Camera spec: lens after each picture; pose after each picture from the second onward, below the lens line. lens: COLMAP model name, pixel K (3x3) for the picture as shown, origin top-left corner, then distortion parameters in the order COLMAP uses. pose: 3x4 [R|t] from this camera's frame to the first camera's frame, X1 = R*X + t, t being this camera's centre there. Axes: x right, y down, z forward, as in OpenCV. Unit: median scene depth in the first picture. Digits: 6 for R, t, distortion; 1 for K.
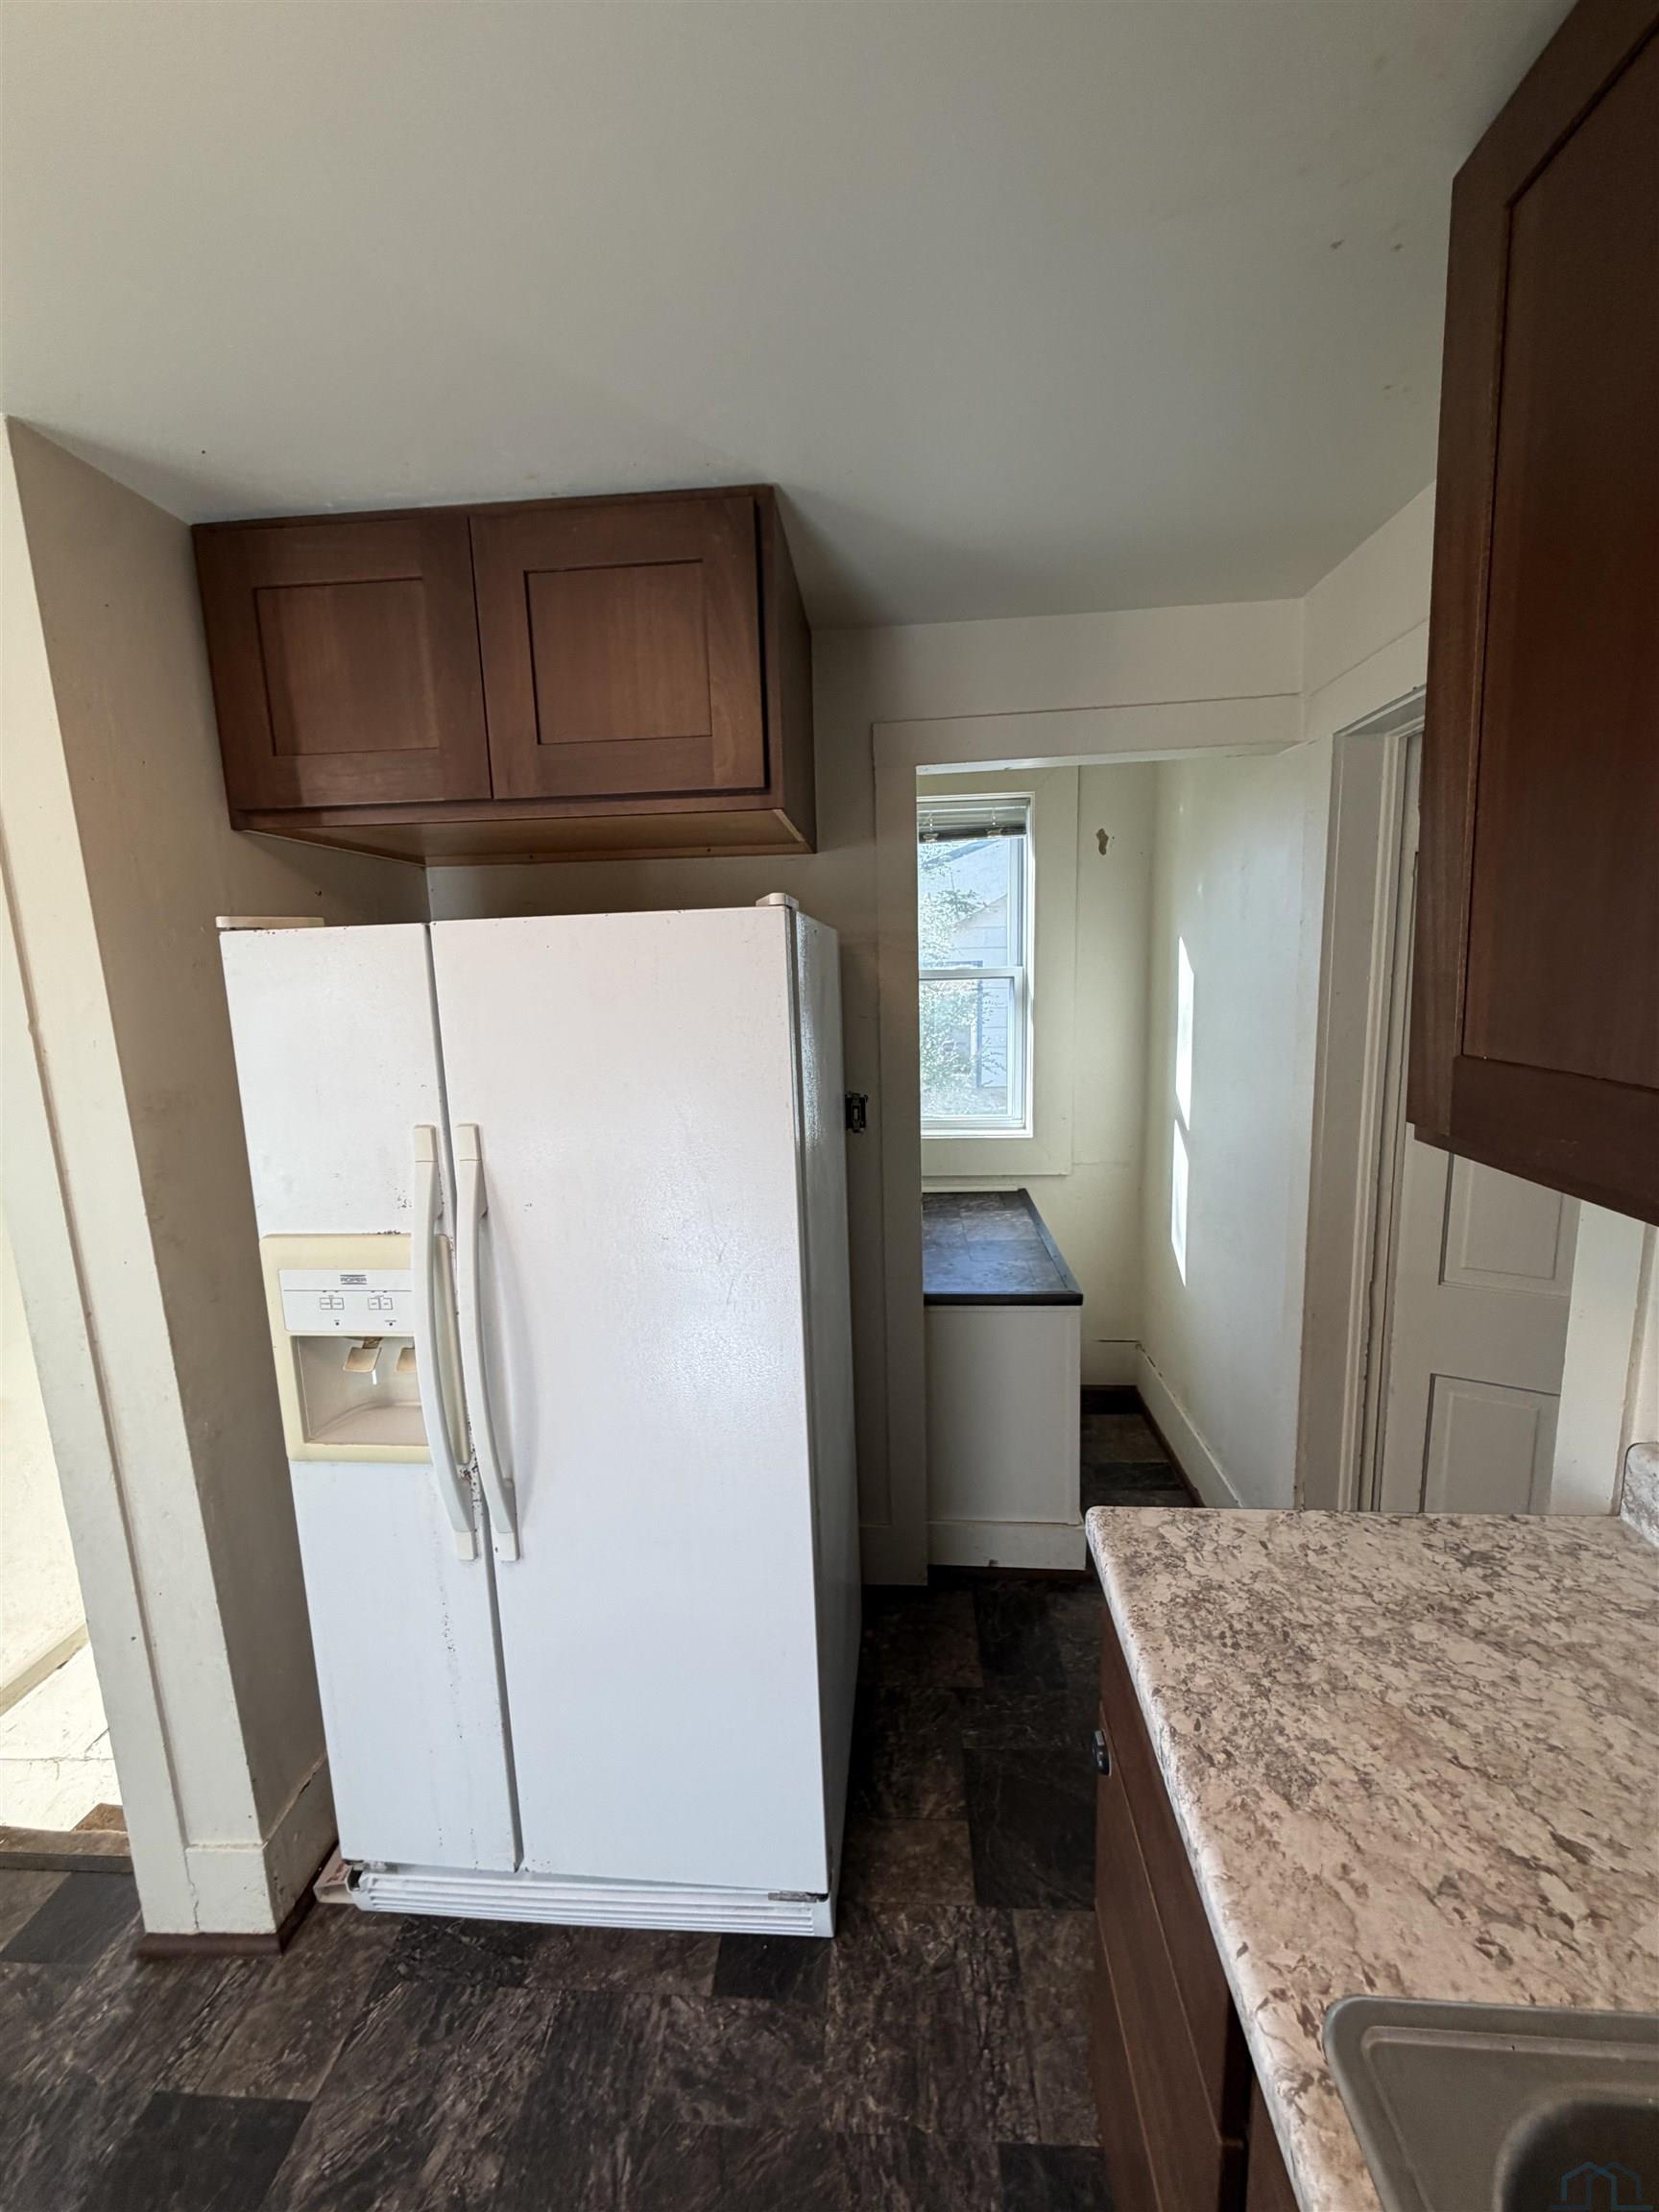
lens RADIAL K [[882.2, 0, 833.8], [0, 882.2, 1102.3], [0, 0, 1]] dist [0.000788, 0.000801]
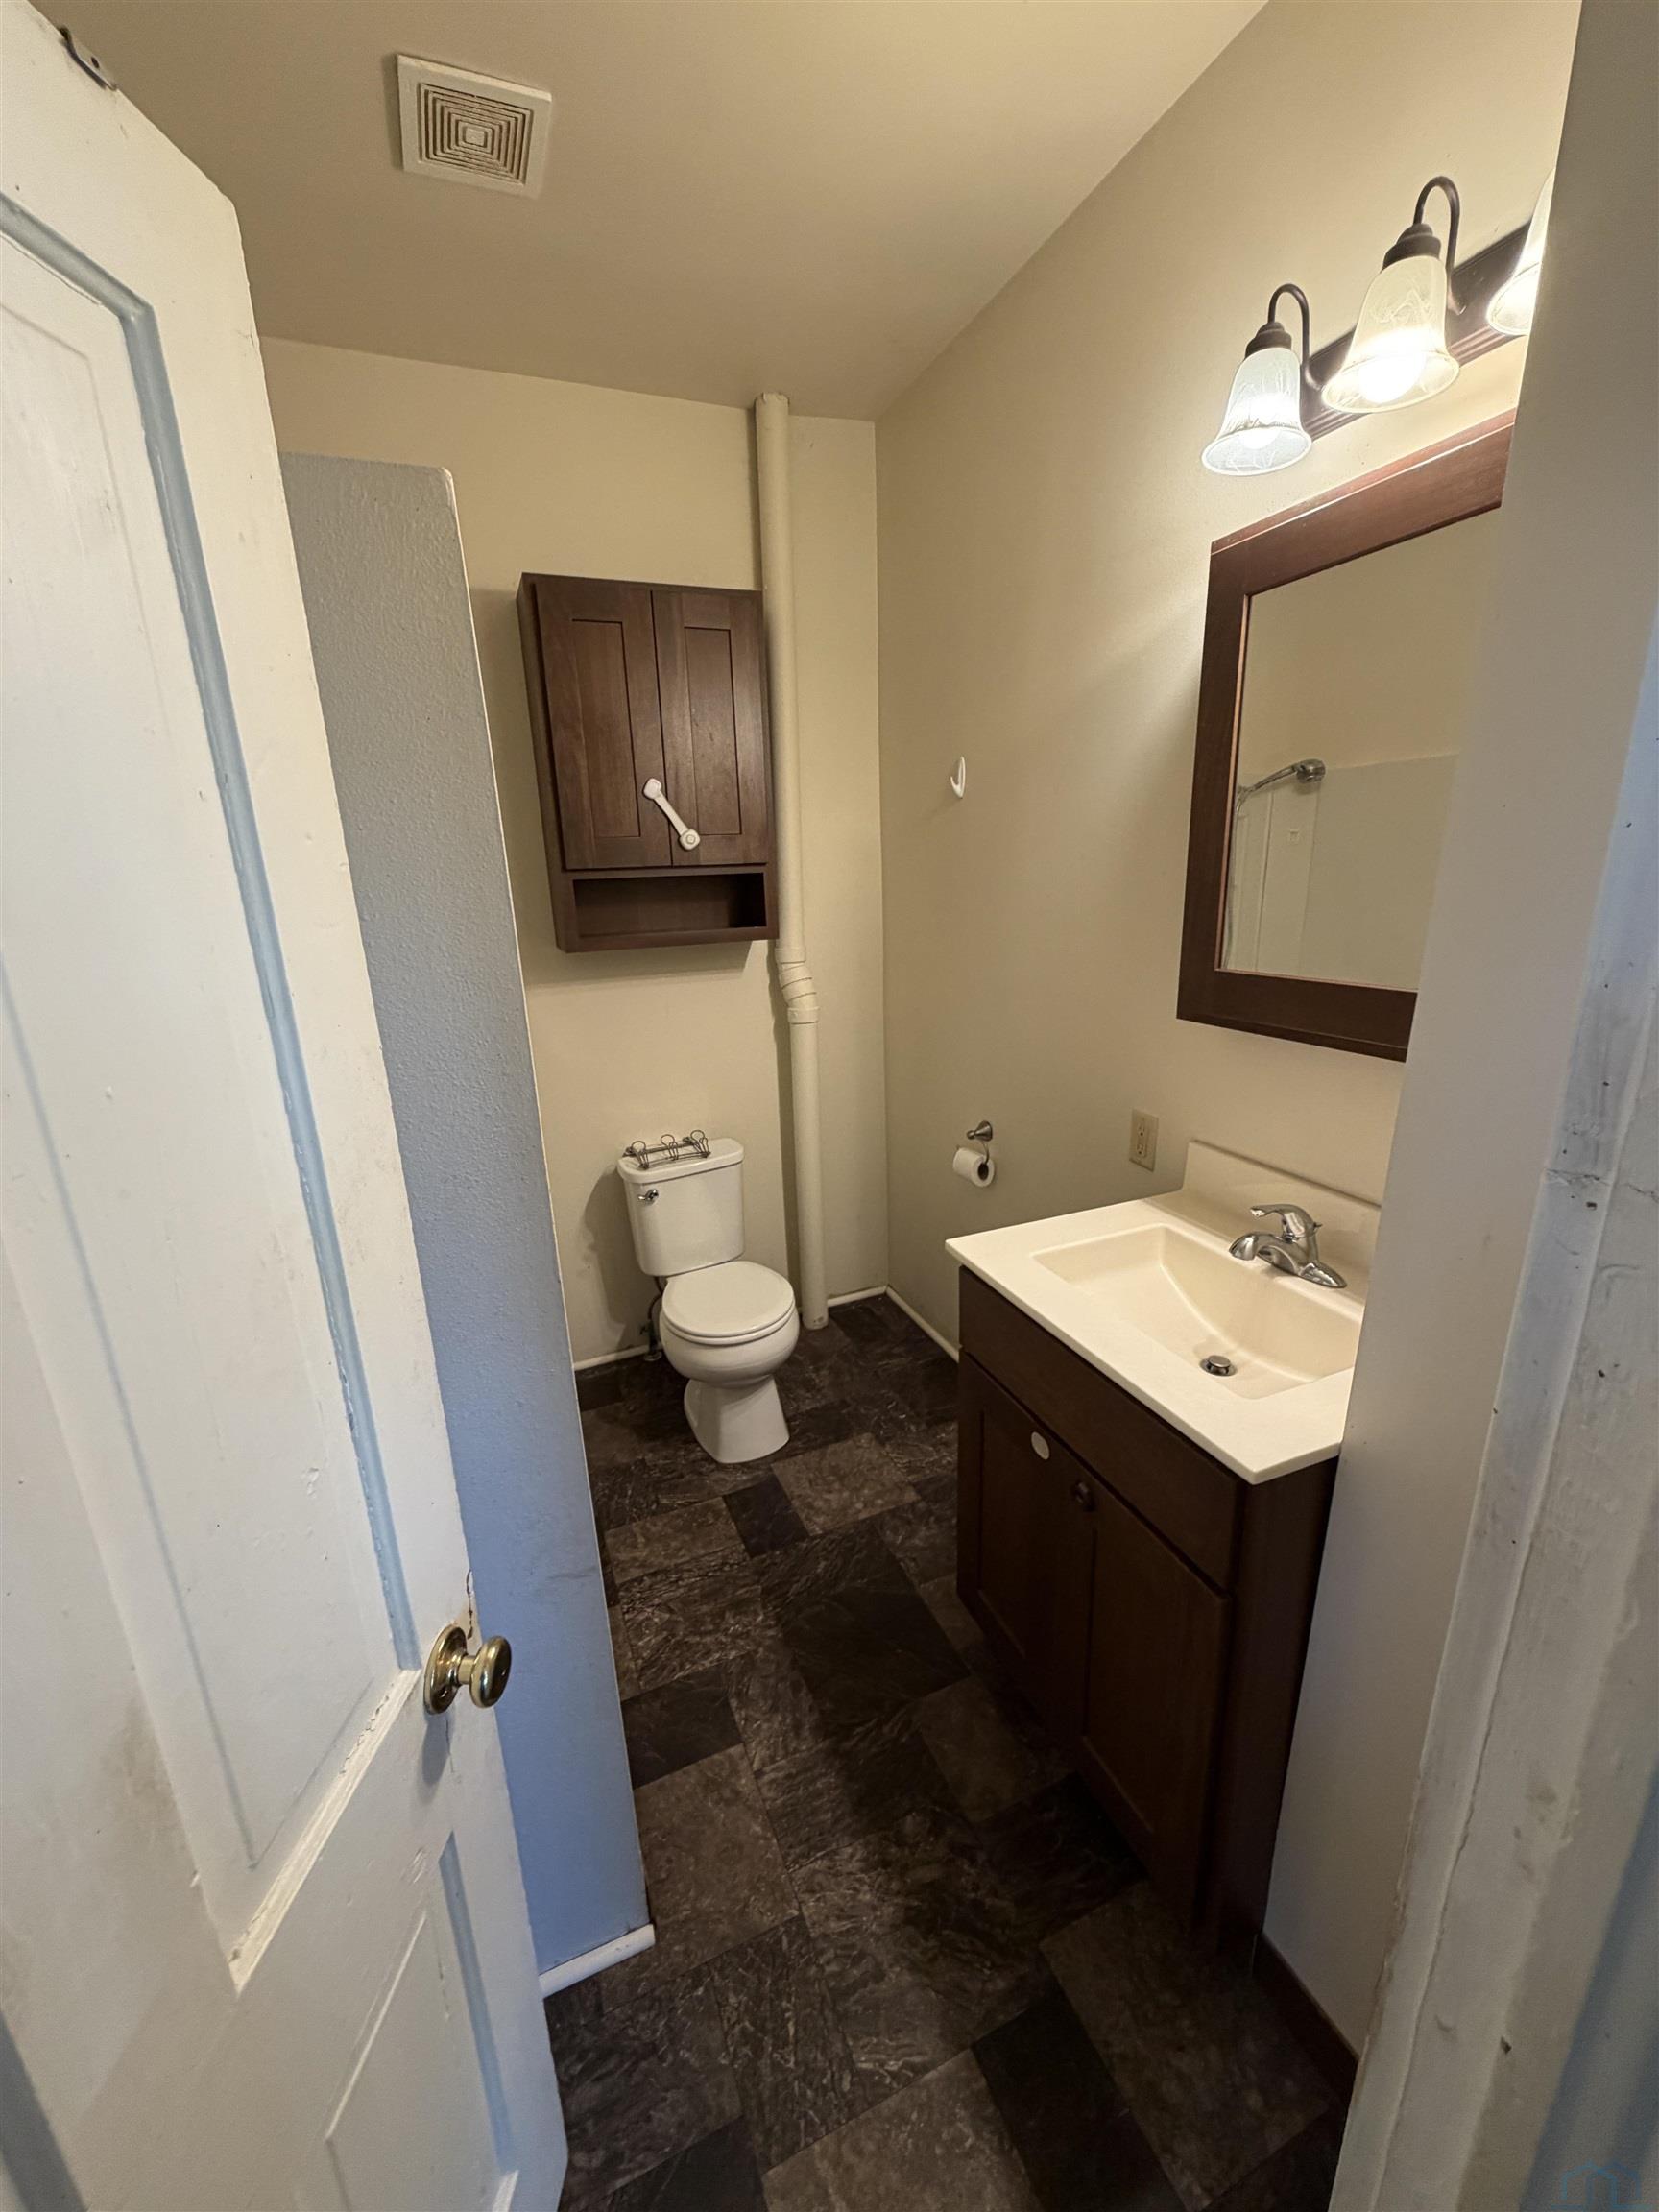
lens RADIAL K [[882.2, 0, 817.1], [0, 882.2, 1110.9], [0, 0, 1]] dist [0.000788, 0.000801]
pose [[-0.435823, -0.188310, 0.880112, -1.141973], [0.201392, 0.932669, 0.299282, -0.123490], [-0.877212, 0.307681, -0.368554, 1.163607]]
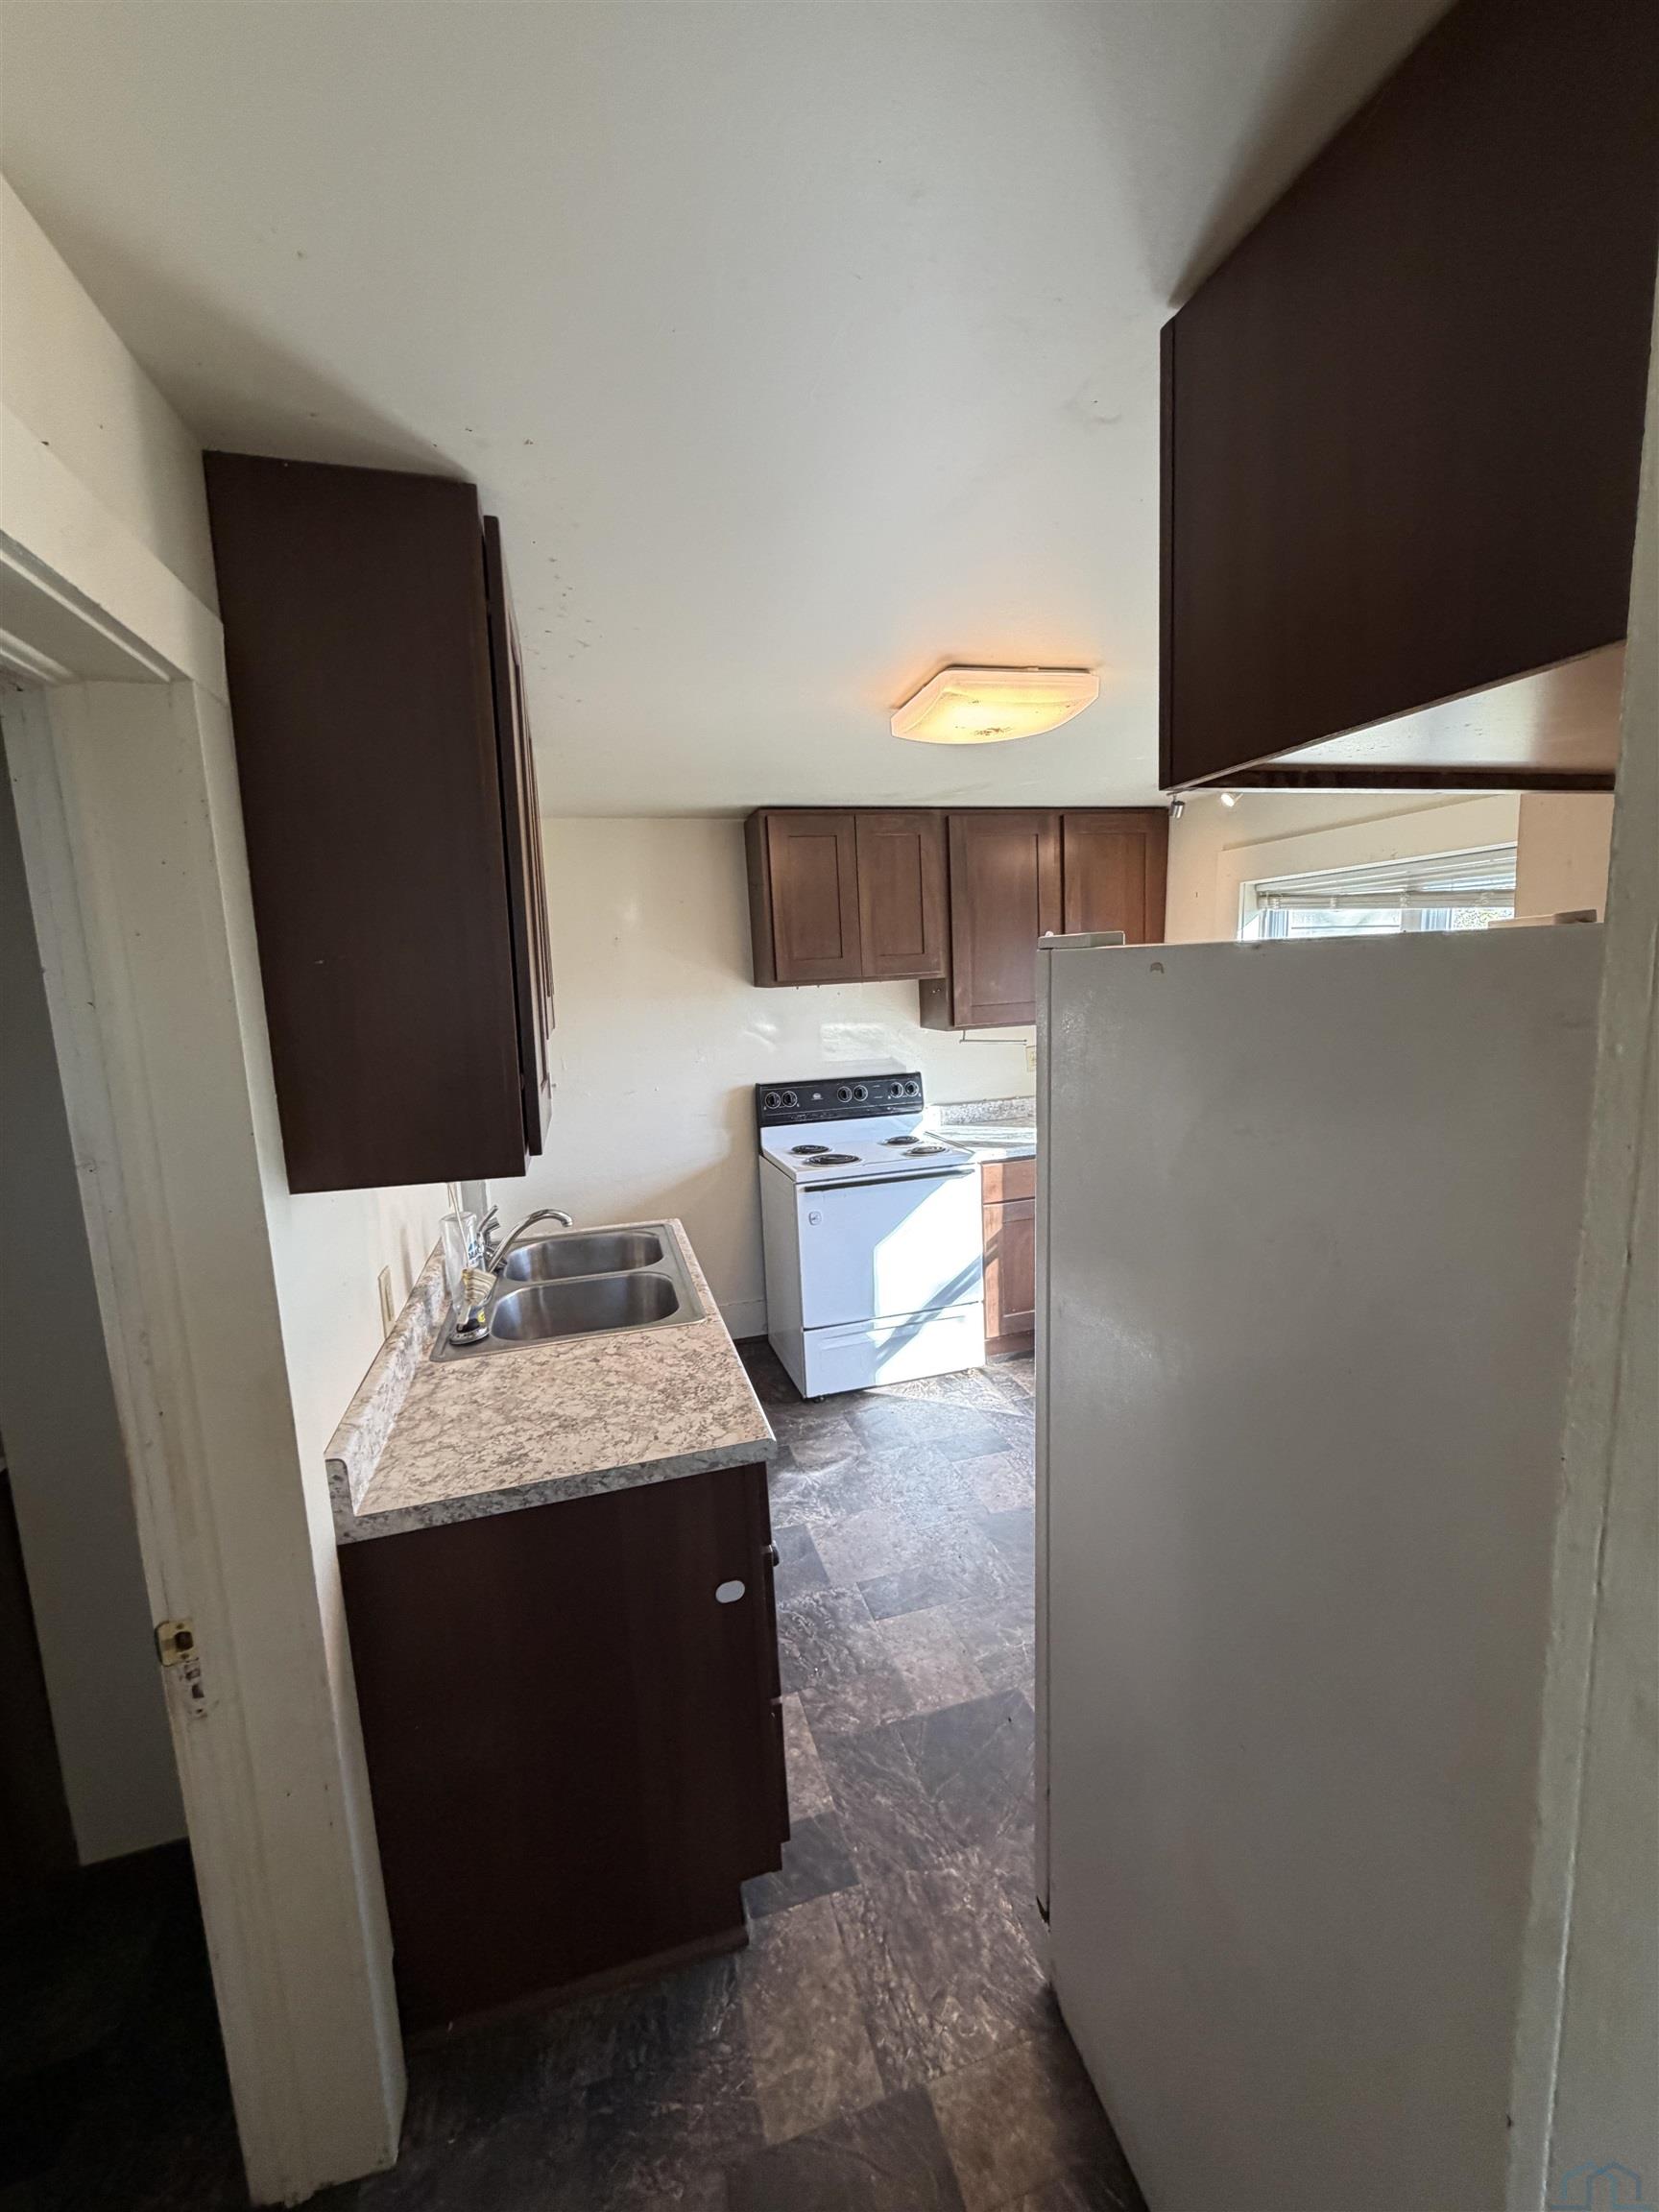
lens RADIAL K [[882.2, 0, 824.0], [0, 882.2, 1104.8], [0, 0, 1]] dist [0.000788, 0.000801]
pose [[-0.936901, 0.122119, -0.327573, 0.493262], [0.019780, 0.954021, 0.299086, -0.332419], [0.349036, 0.273735, -0.896238, 1.728653]]
